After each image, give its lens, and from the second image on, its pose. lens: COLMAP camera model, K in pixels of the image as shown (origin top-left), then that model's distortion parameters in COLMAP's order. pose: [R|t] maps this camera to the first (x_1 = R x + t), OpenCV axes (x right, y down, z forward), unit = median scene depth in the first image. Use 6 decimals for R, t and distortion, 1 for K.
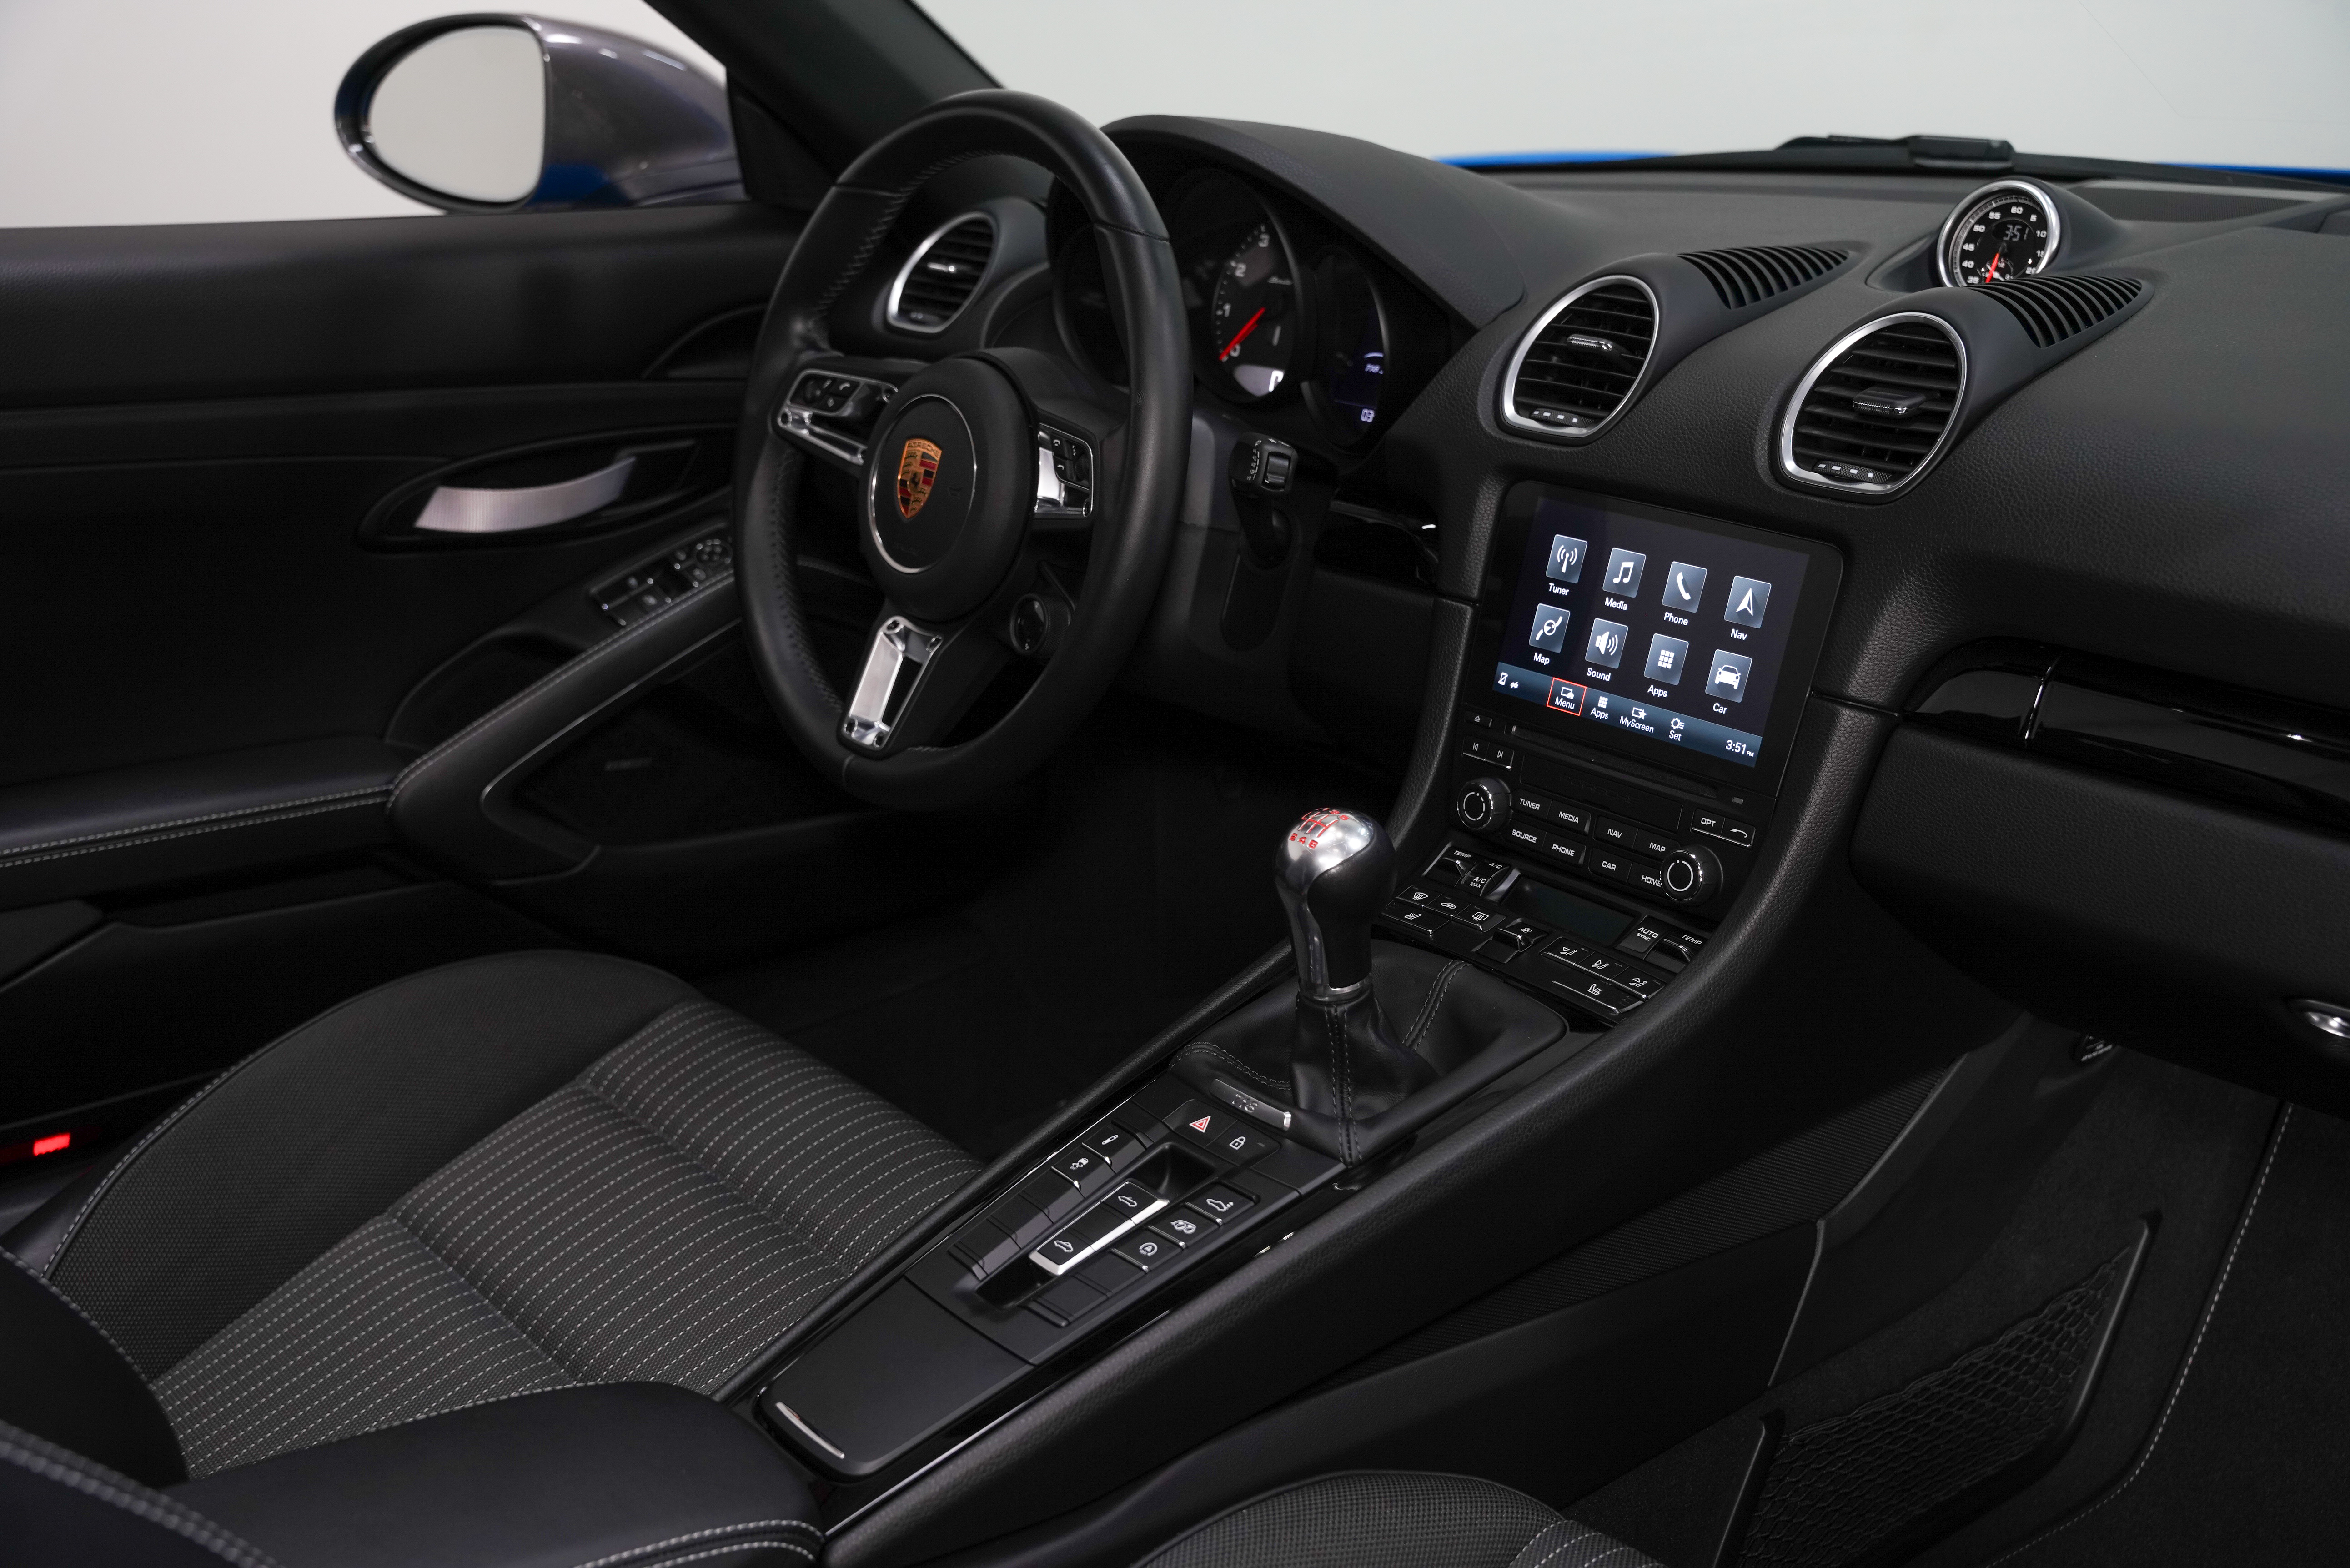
lens RADIAL K [[2481.6, 0, 1178.3], [0, 2481.6, 803.2], [0, 0, 1]] dist [-0.001905, 0.000000]
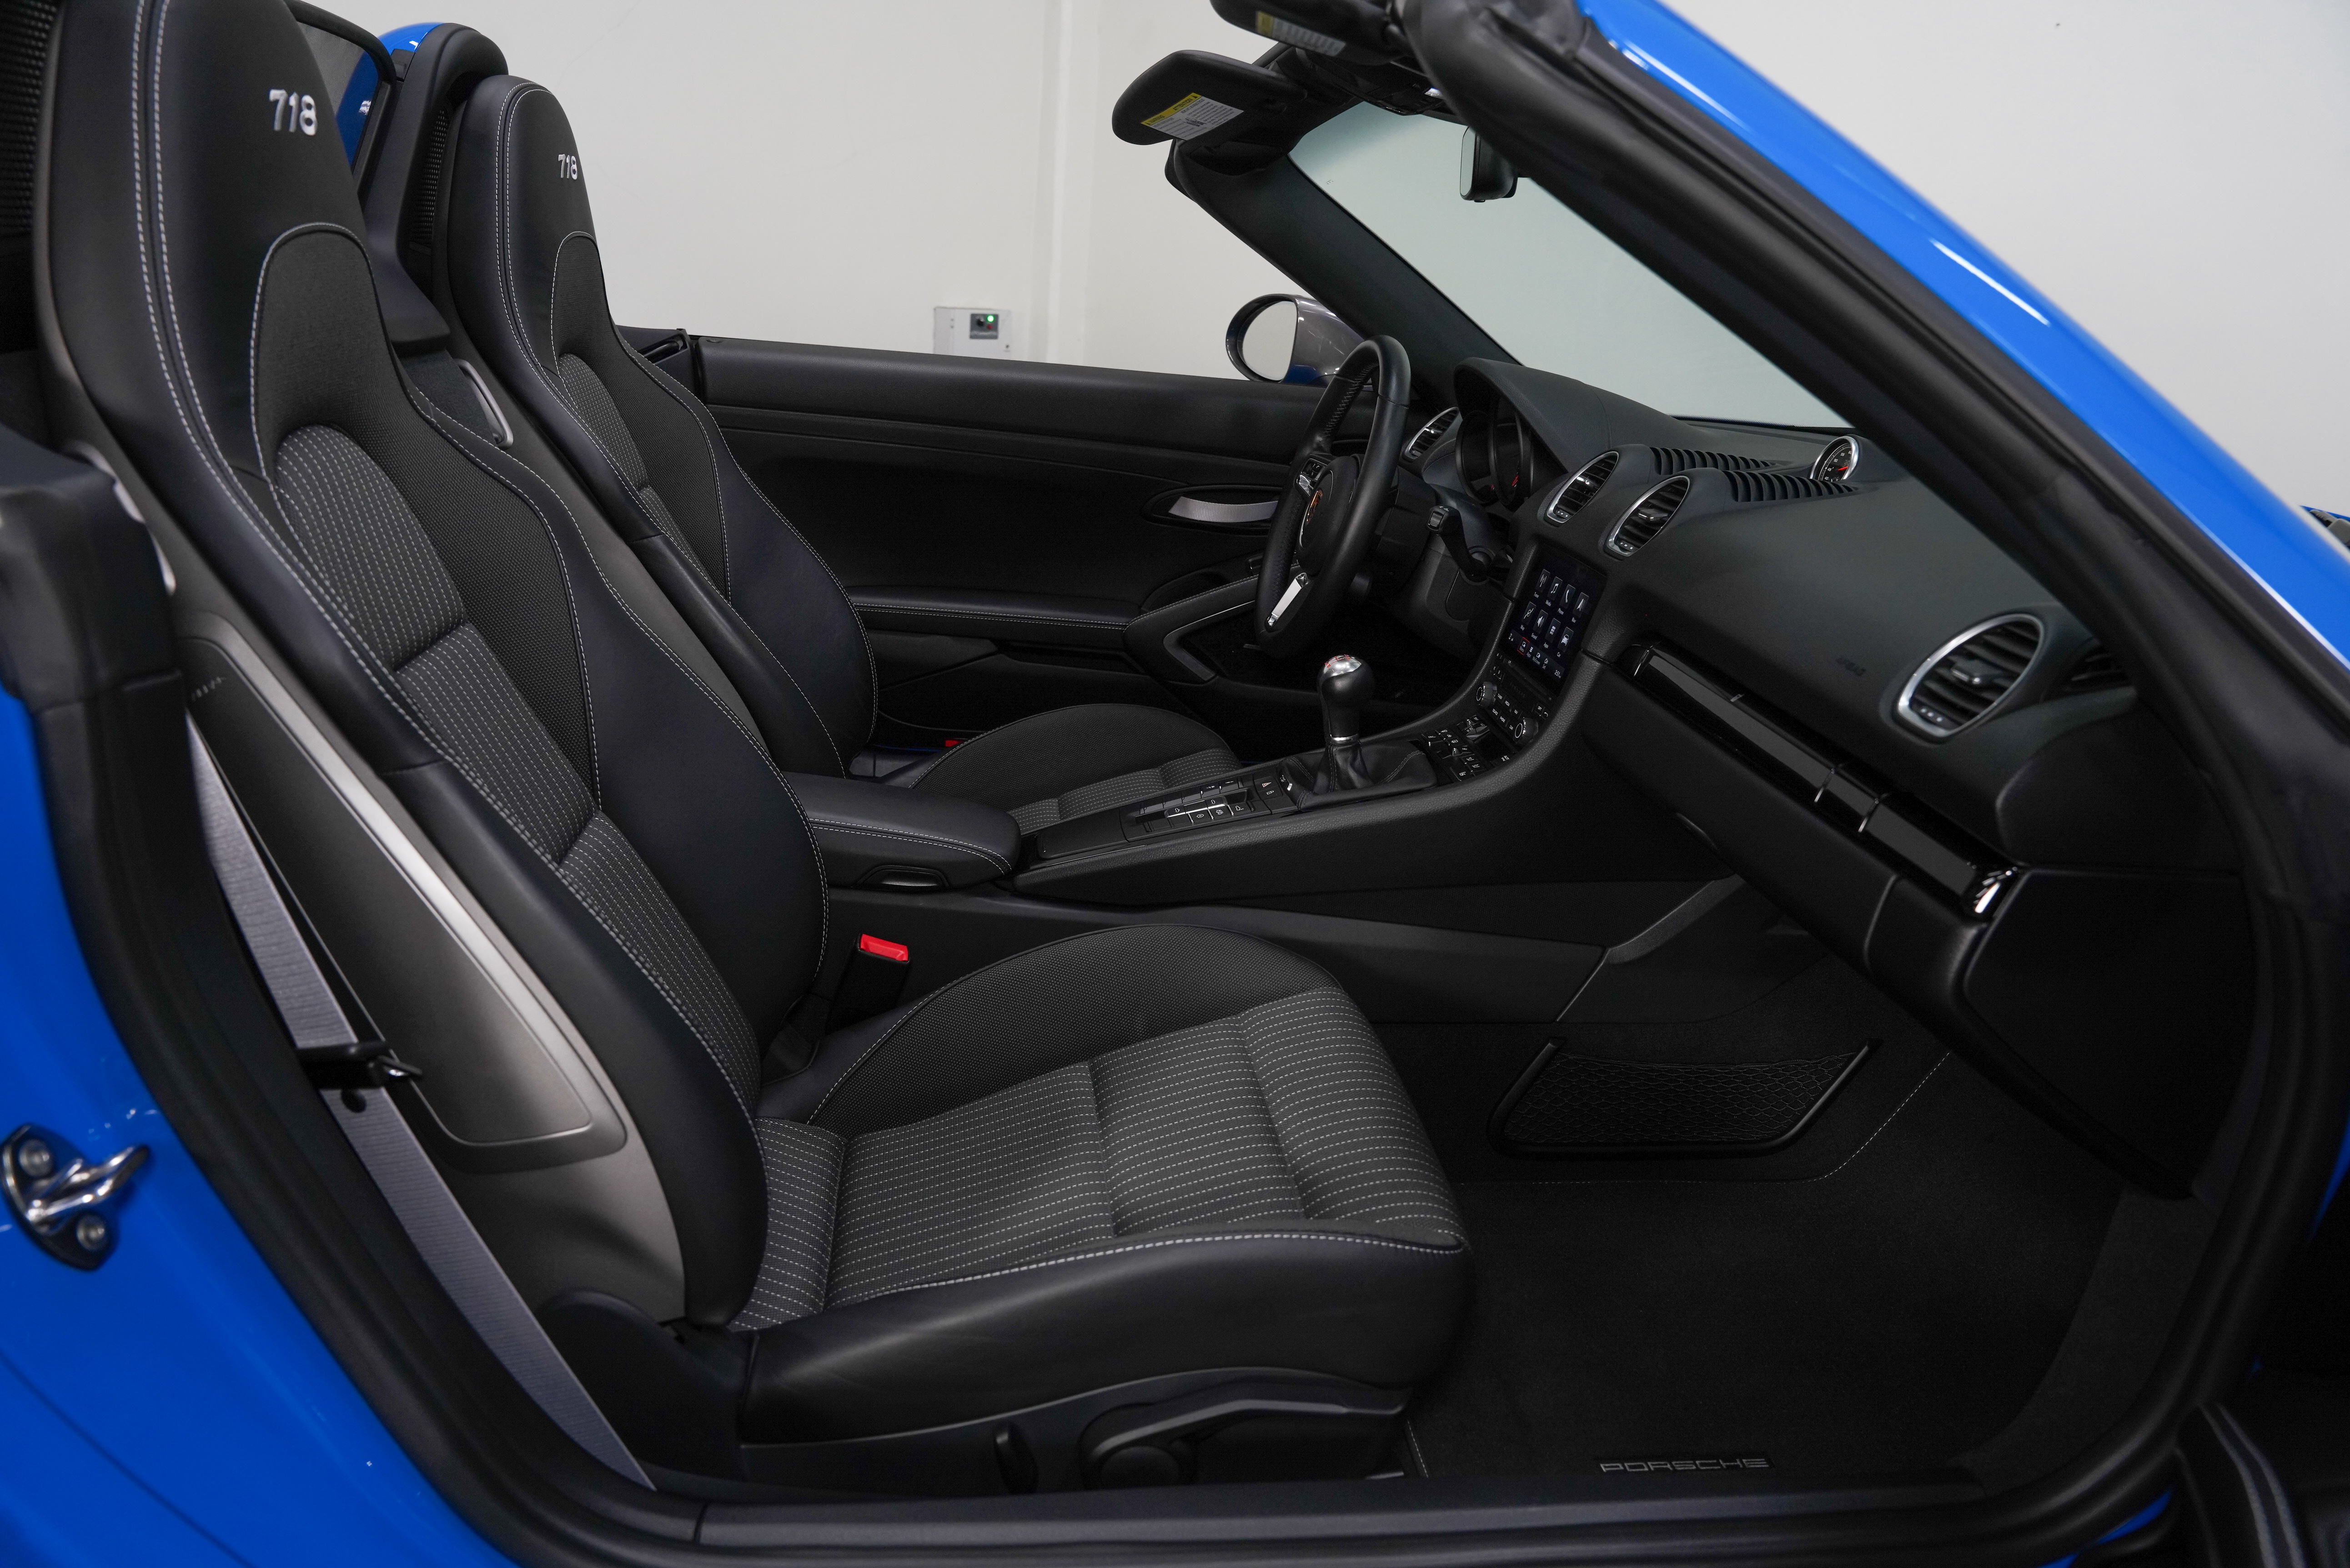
lens RADIAL K [[1597.2, 0, 1168.1], [0, 1597.2, 783.1], [0, 0, 1]] dist [-0.157004, 0.096828]
pose [[0.830114, 0.230715, -0.507623, 0.571978], [-0.246885, 0.968361, 0.036389, 0.085540], [0.499958, 0.095118, 0.860810, -0.231144]]
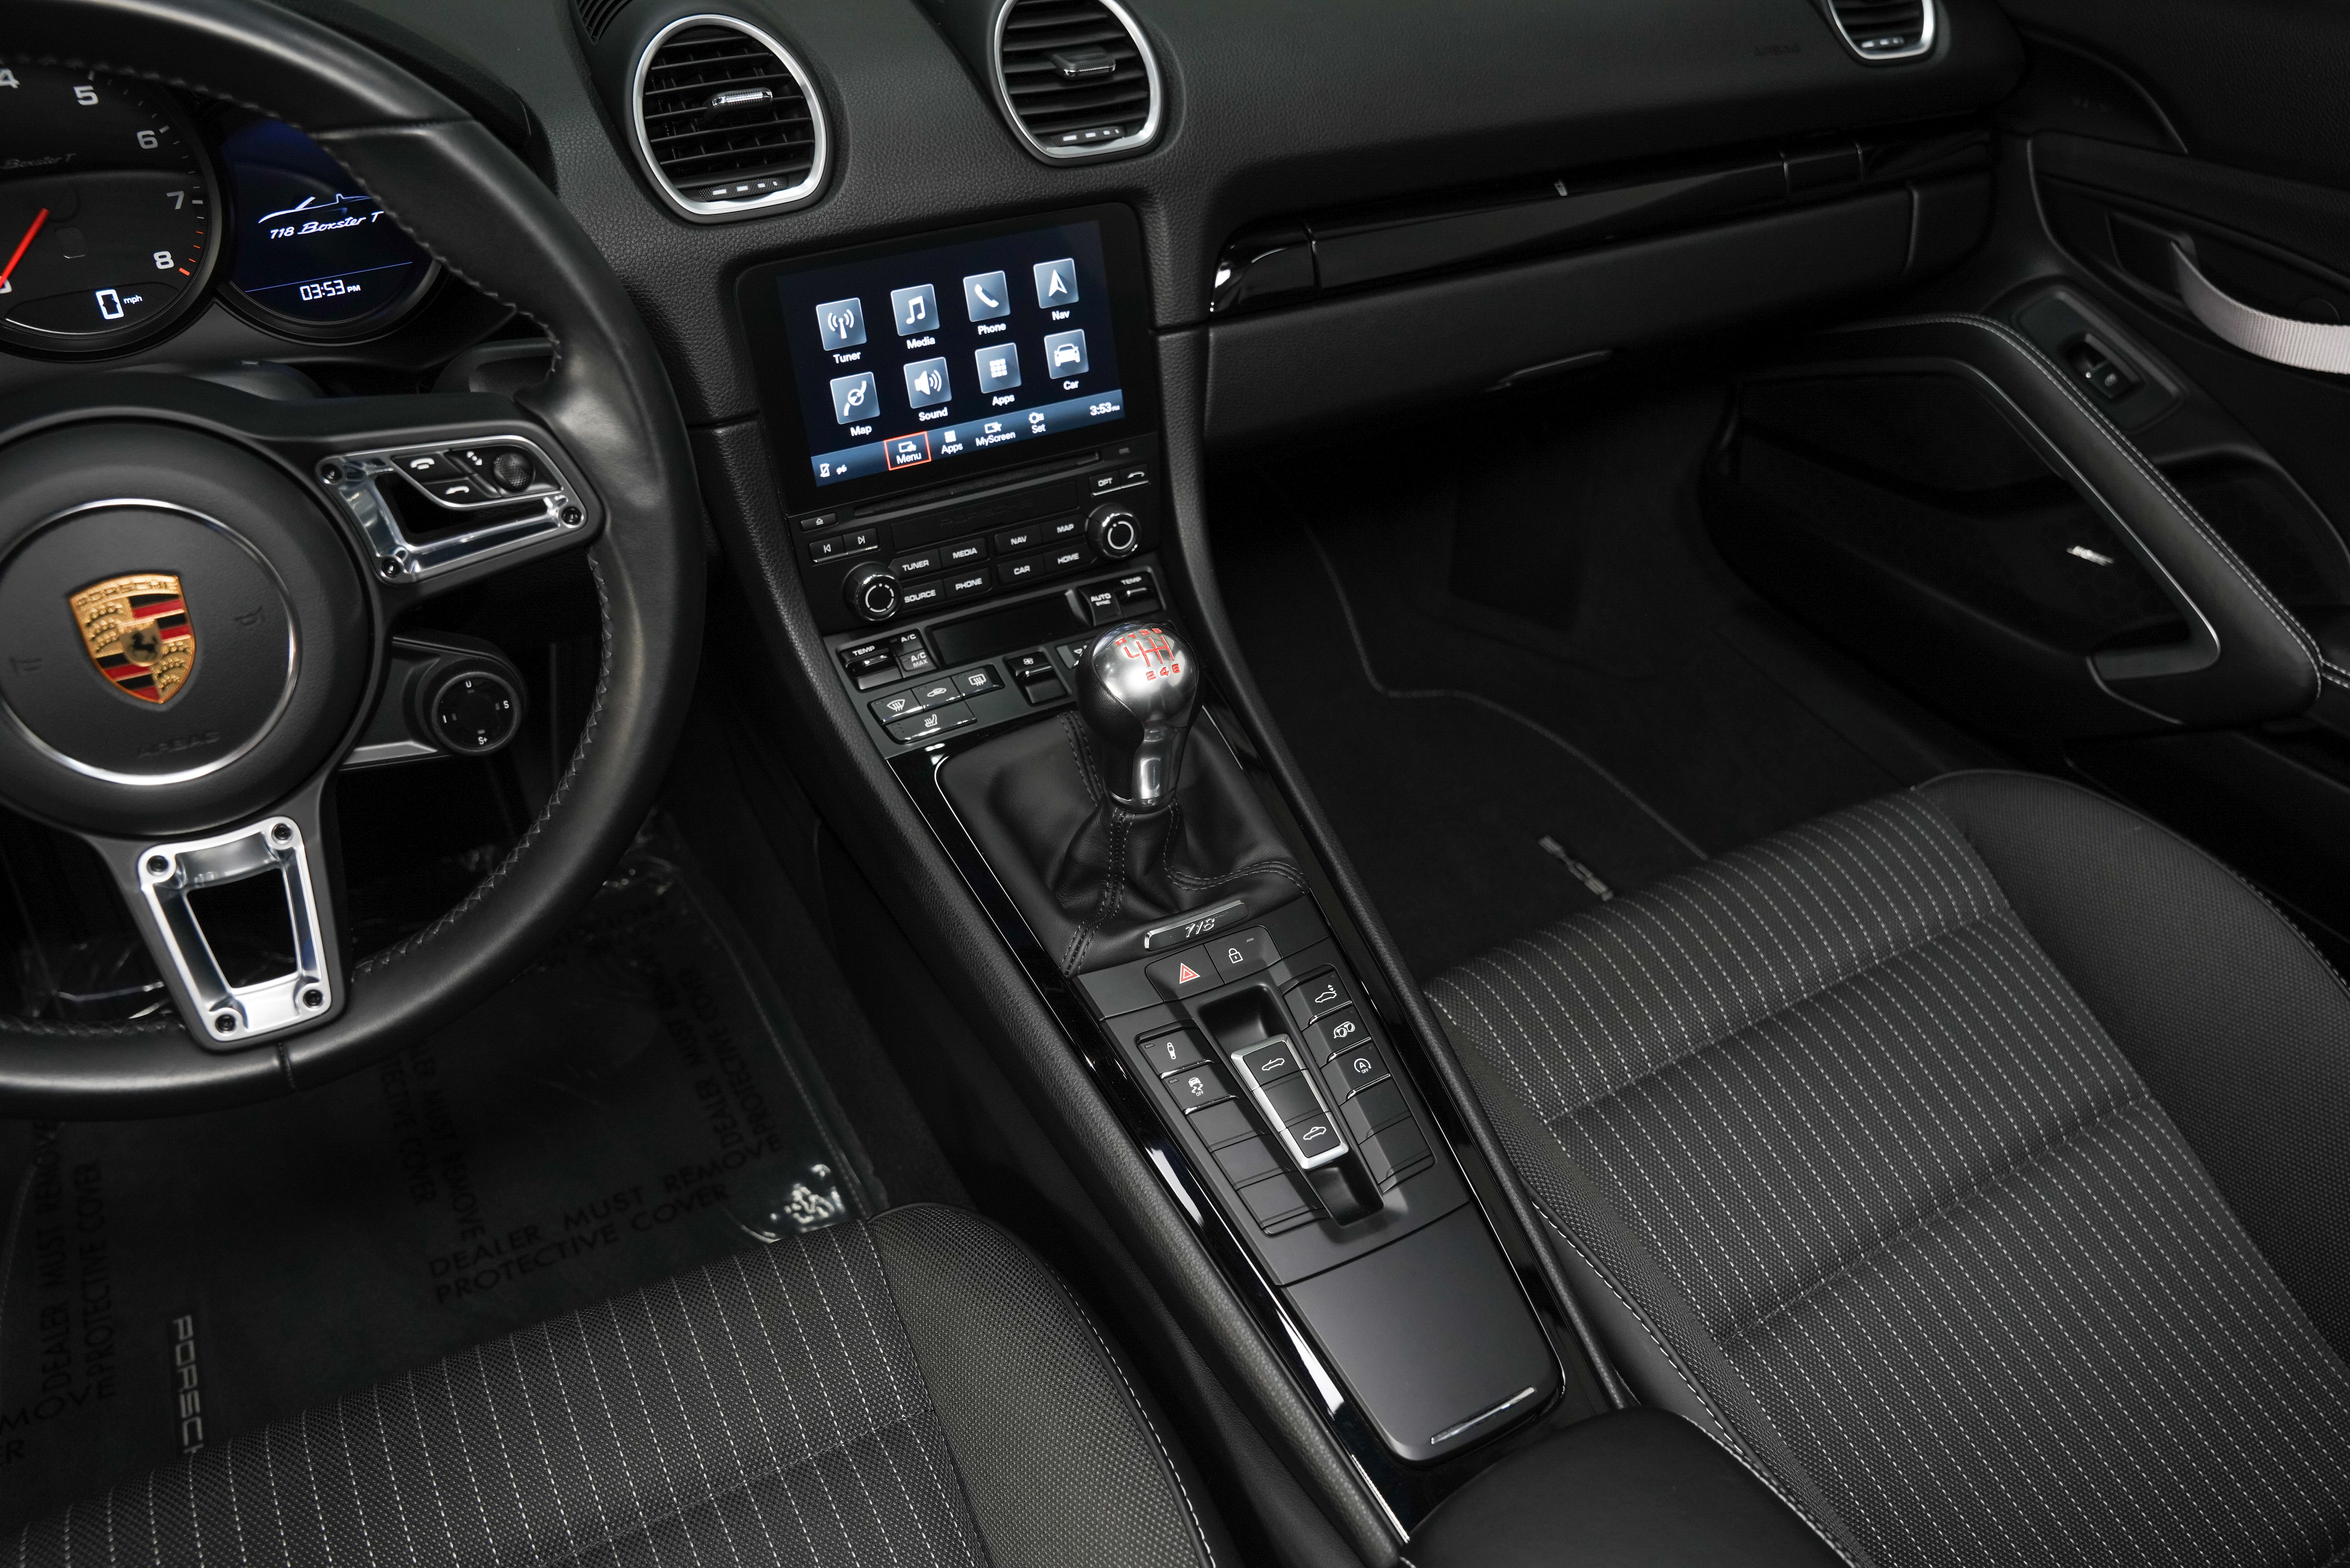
lens RADIAL K [[1779.7, 0, 1188.3], [0, 1779.7, 787.9], [0, 0, 1]] dist [-0.123667, 0.084273]
pose [[0.189914, -0.588598, 0.785803, -0.434275], [0.305280, 0.796096, 0.522528, -0.258271], [-0.933133, 0.140655, 0.330877, 0.655579]]
